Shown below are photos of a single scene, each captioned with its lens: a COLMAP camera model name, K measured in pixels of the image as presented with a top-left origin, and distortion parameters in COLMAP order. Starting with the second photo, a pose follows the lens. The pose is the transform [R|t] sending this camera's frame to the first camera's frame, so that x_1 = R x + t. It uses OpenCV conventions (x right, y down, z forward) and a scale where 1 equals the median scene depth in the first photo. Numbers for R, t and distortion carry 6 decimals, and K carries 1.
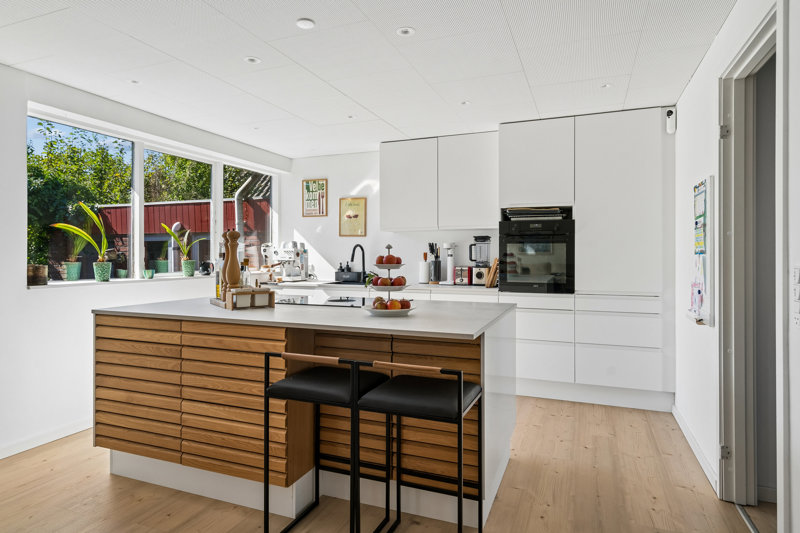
lens RADIAL K [[472.0, 0, 399.7], [0, 472.0, 263.6], [0, 0, 1]] dist [-0.005335, -0.001708]
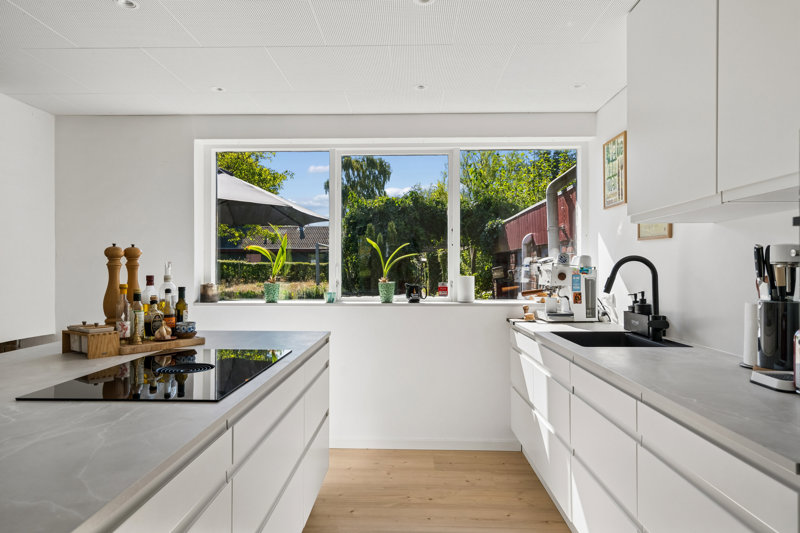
lens RADIAL K [[466.8, 0, 399.7], [0, 466.8, 266.3], [0, 0, 1]] dist [-0.003215, -0.000161]
pose [[0.349458, -0.008328, -0.936915, 0.255256], [-0.018809, 0.999697, -0.015902, -0.018451], [0.936763, 0.023180, 0.349195, 0.629370]]
